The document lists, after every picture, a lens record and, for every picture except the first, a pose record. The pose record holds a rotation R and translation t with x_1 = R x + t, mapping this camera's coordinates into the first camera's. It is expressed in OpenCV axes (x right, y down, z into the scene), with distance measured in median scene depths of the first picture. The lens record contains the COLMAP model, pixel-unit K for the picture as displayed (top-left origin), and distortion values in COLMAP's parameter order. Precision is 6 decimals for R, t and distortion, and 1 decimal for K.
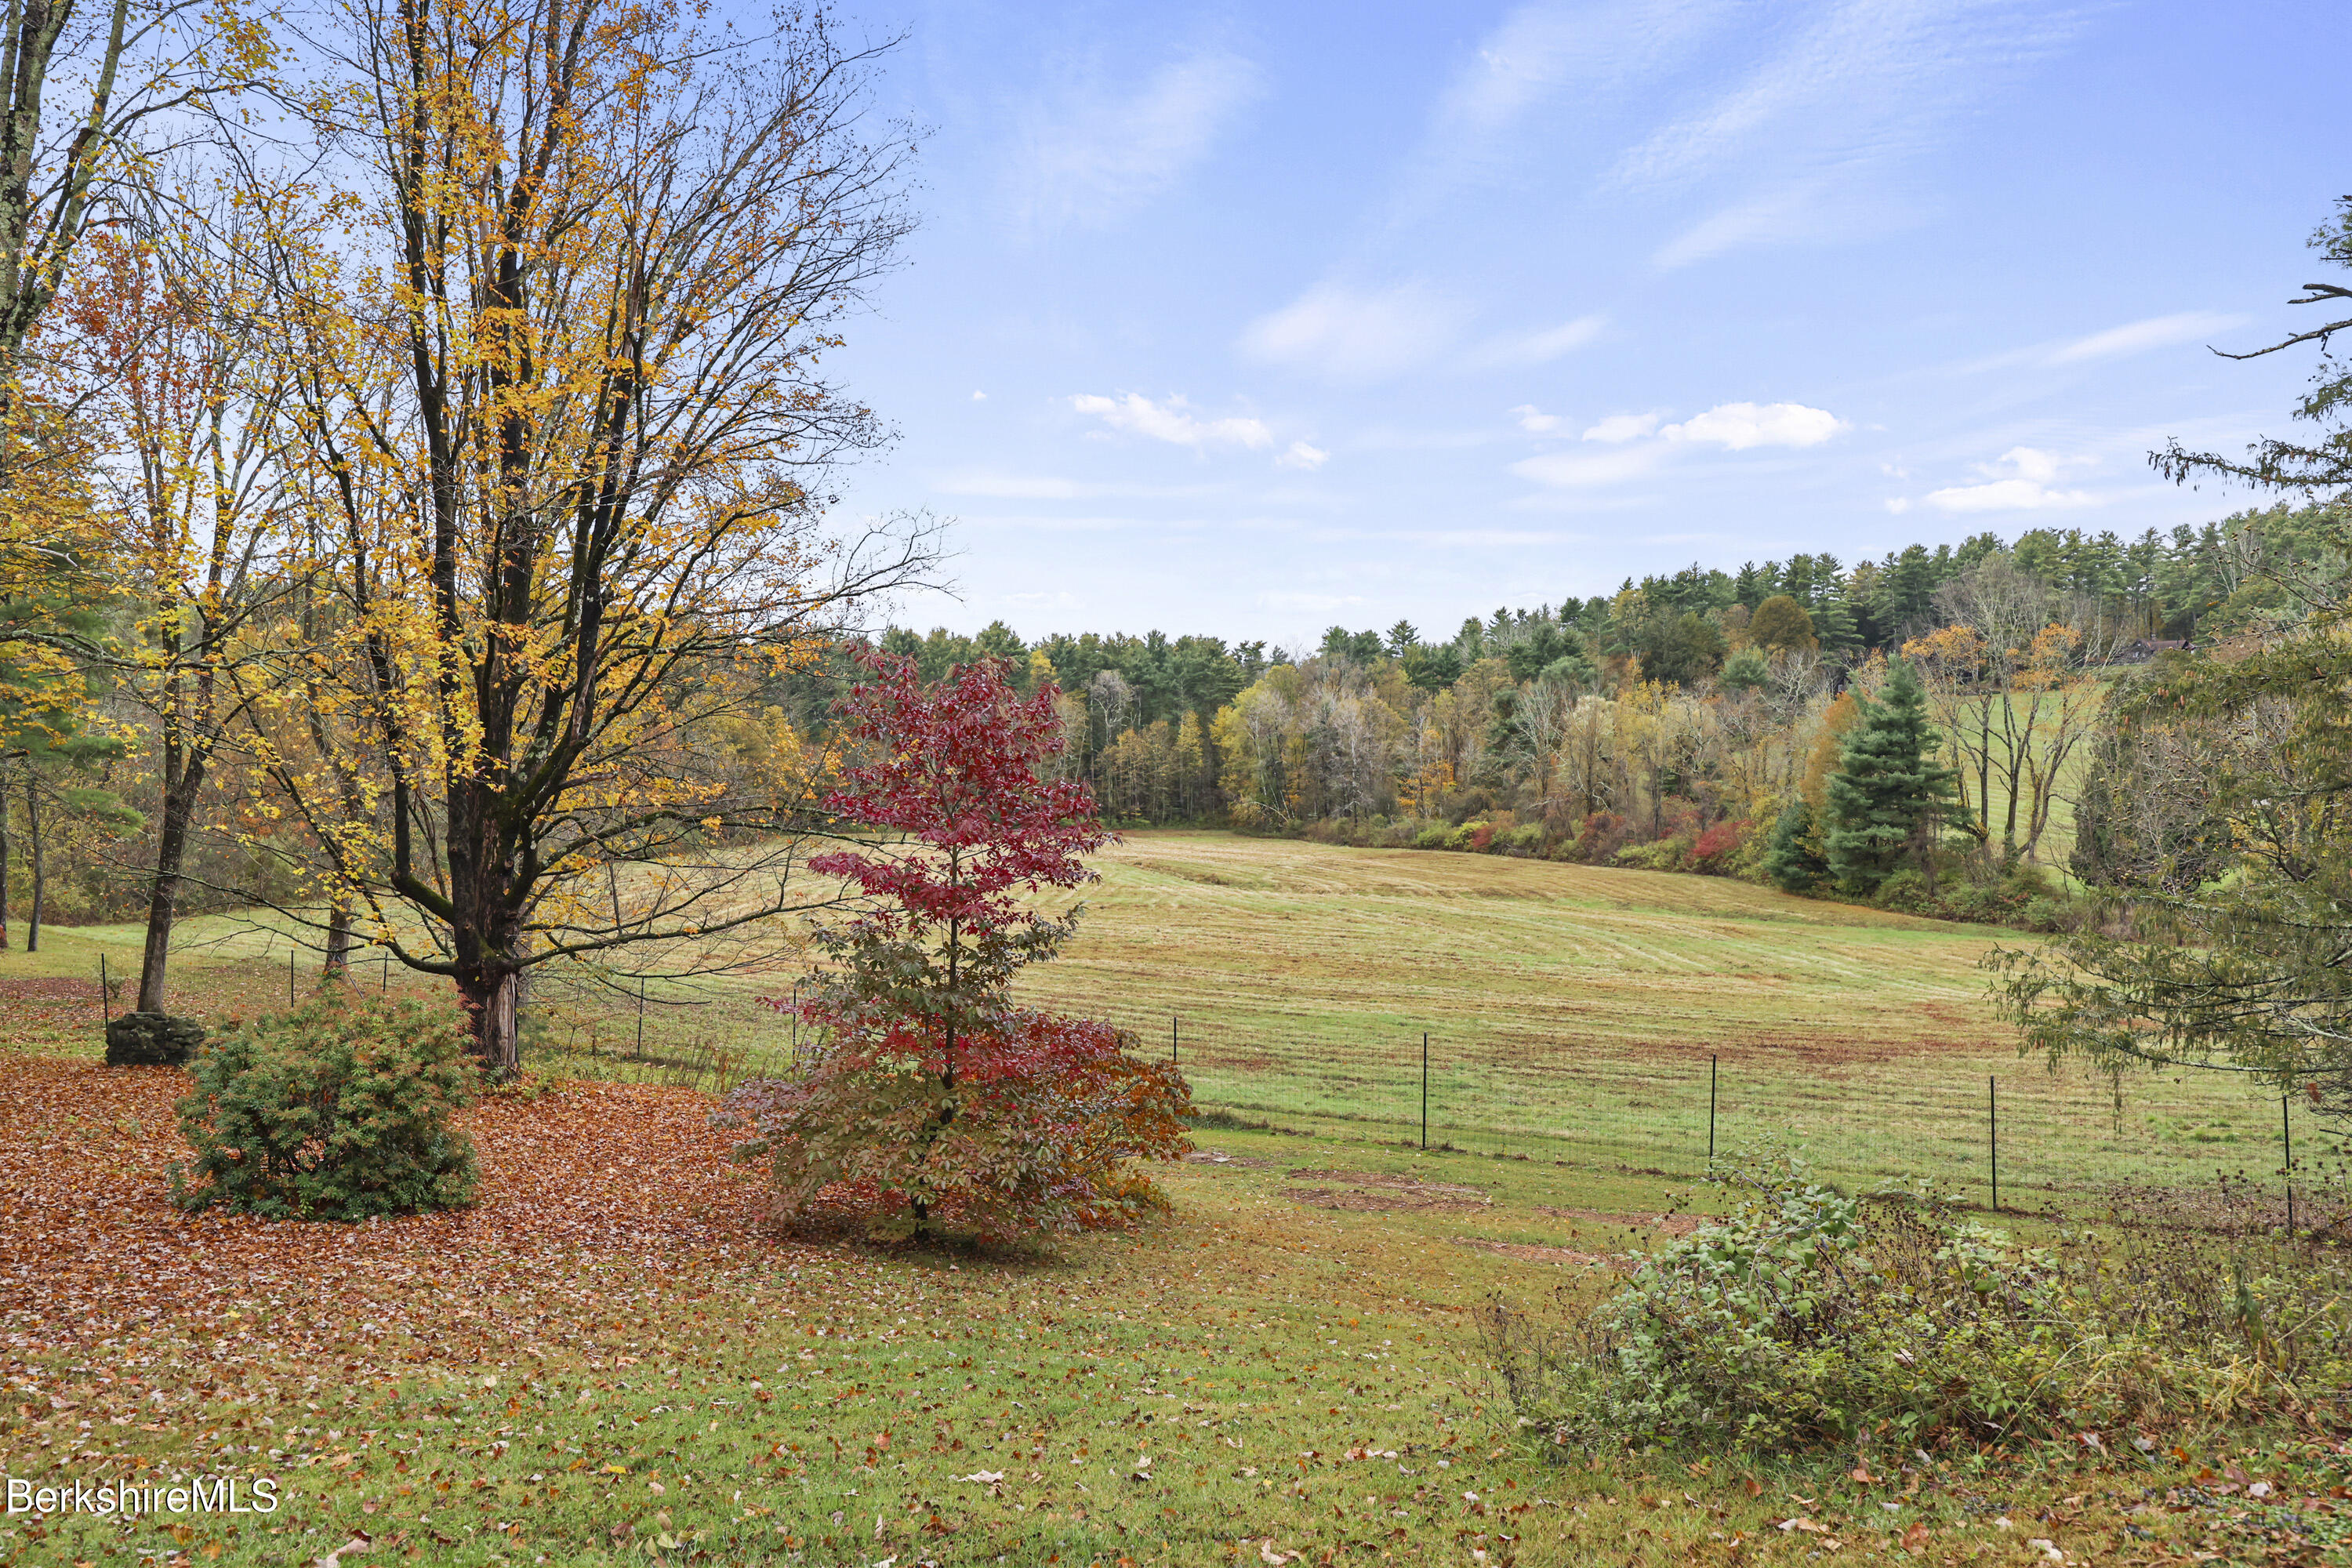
lens RADIAL K [[1723.3, 0, 1175.7], [0, 1723.3, 779.1], [0, 0, 1]] dist [-0.002131, 0.002235]
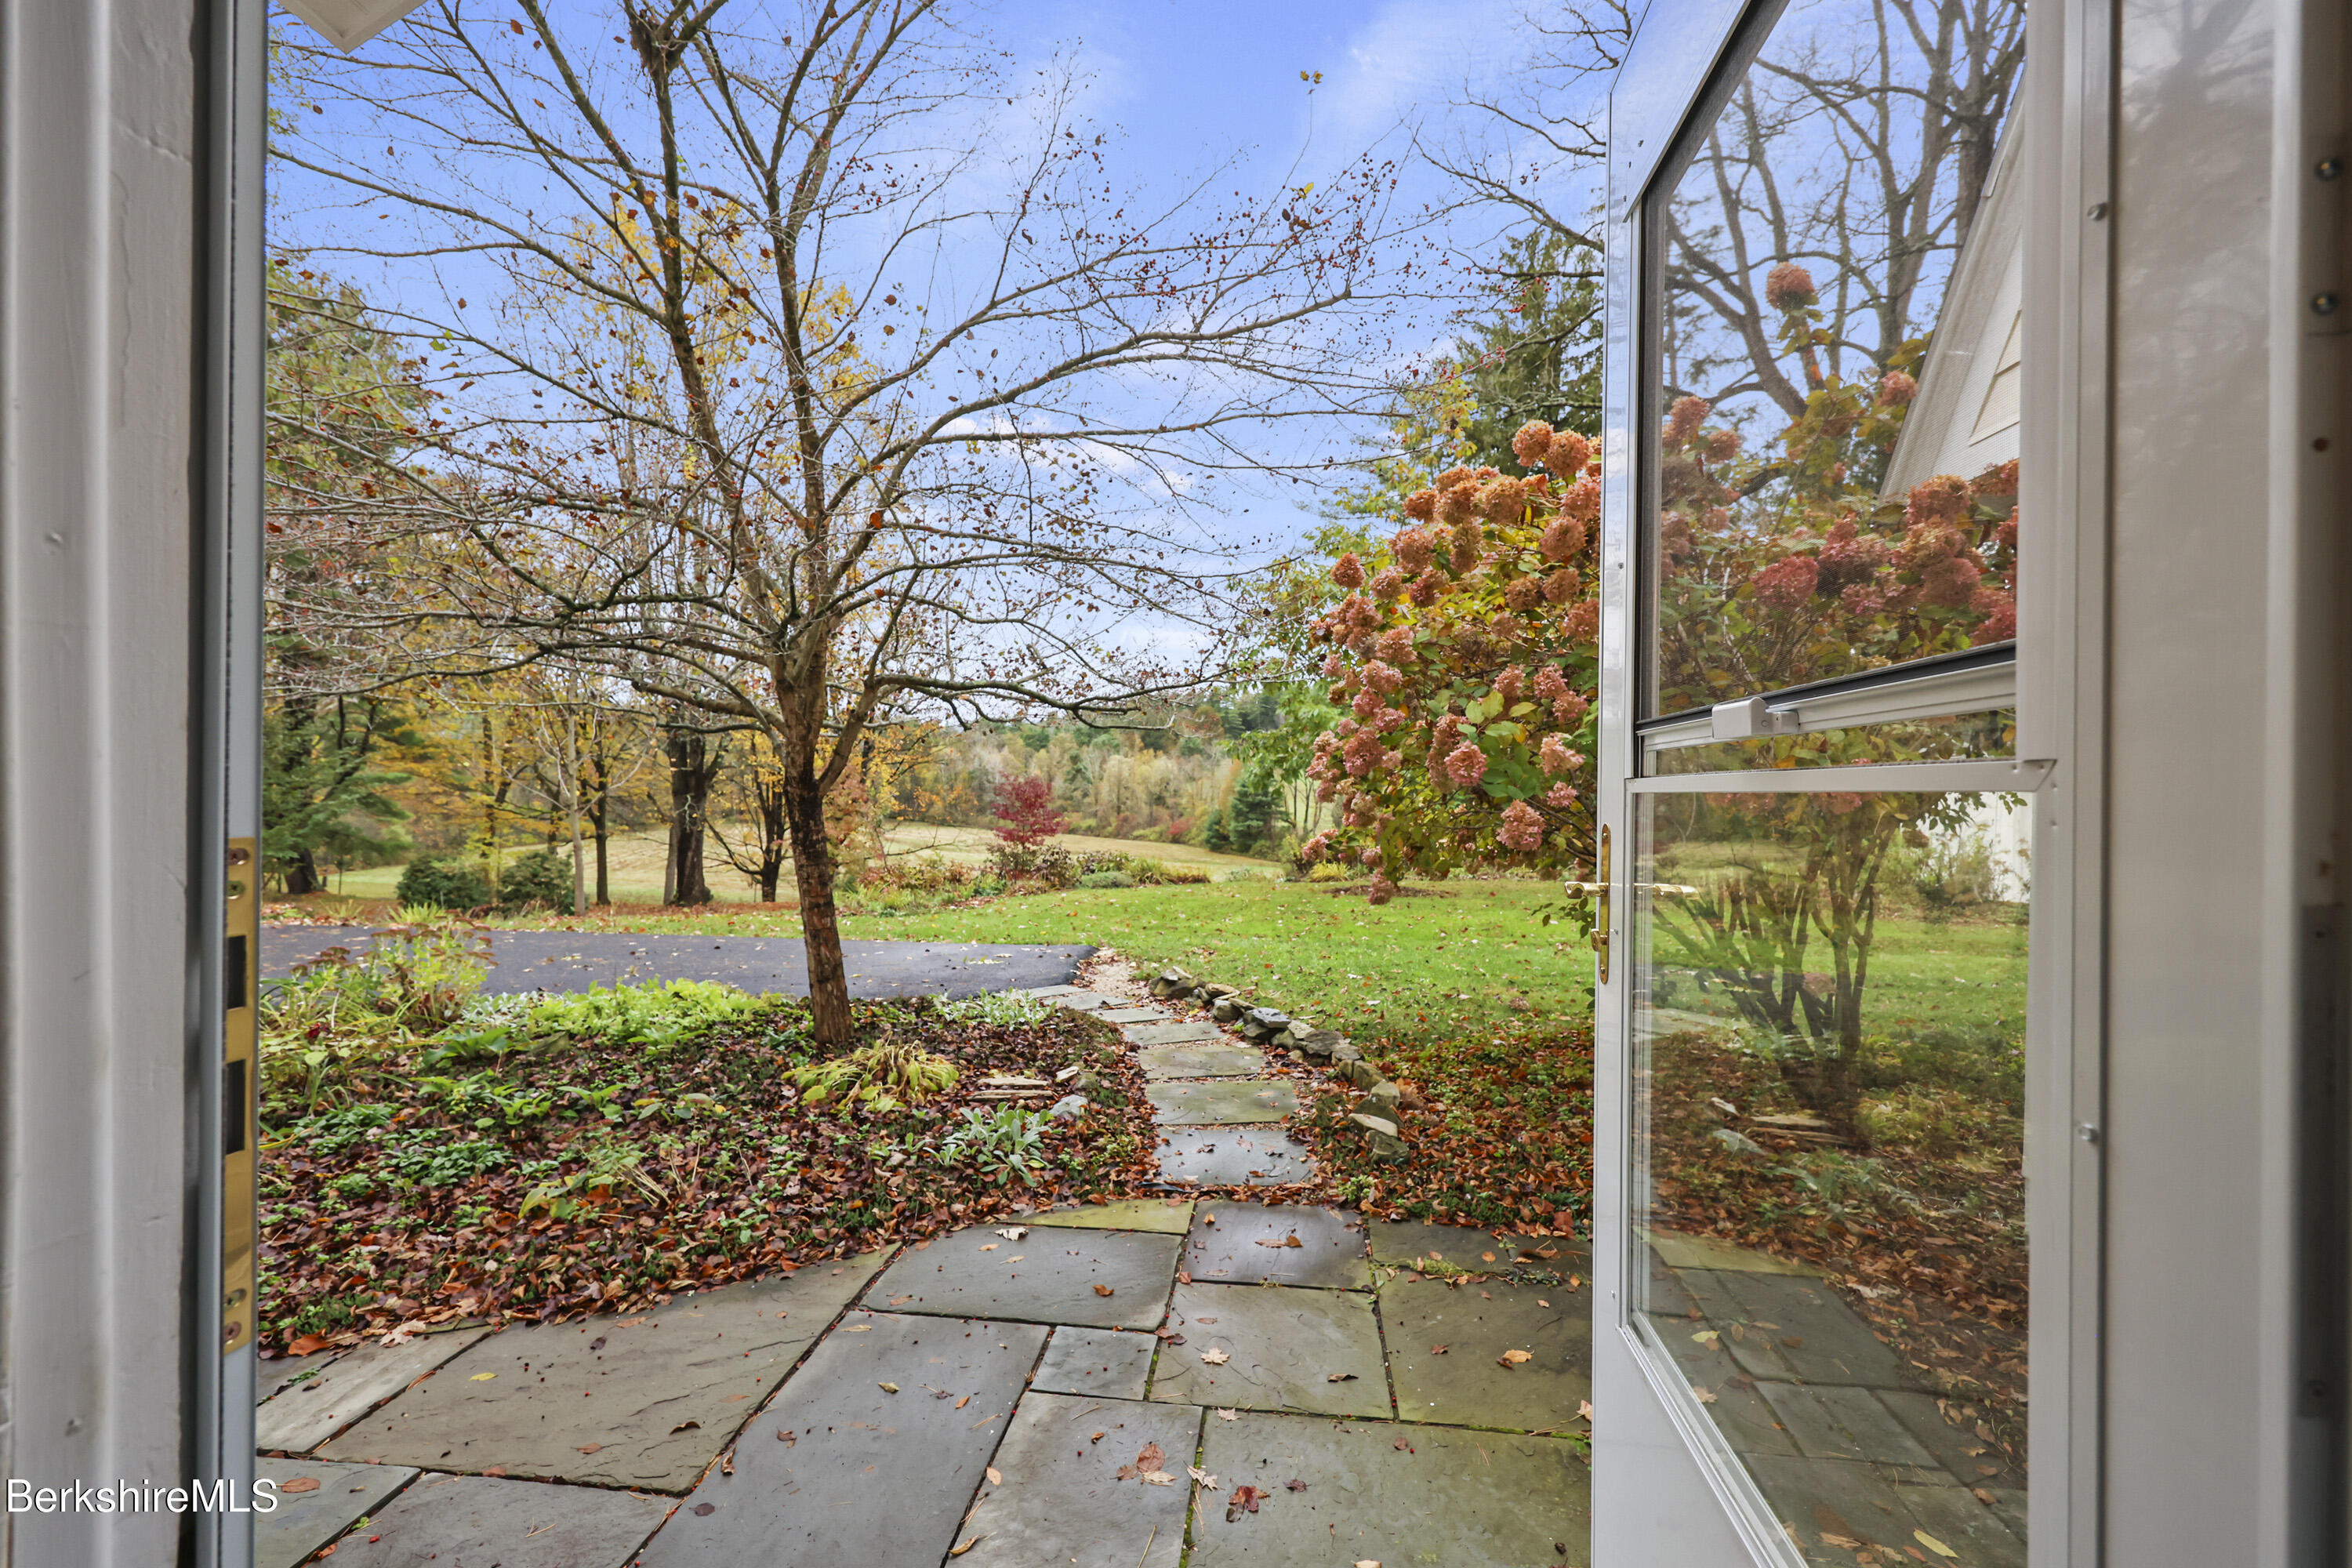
lens RADIAL K [[955.1, 0, 1178.6], [0, 955.1, 794.1], [0, 0, 1]] dist [0.000289, 0.000015]
pose [[0.951507, 0.009661, 0.307475, -0.295096], [-0.009662, 0.999952, -0.001516, -0.020077], [-0.307475, -0.001528, 0.951555, -0.703498]]
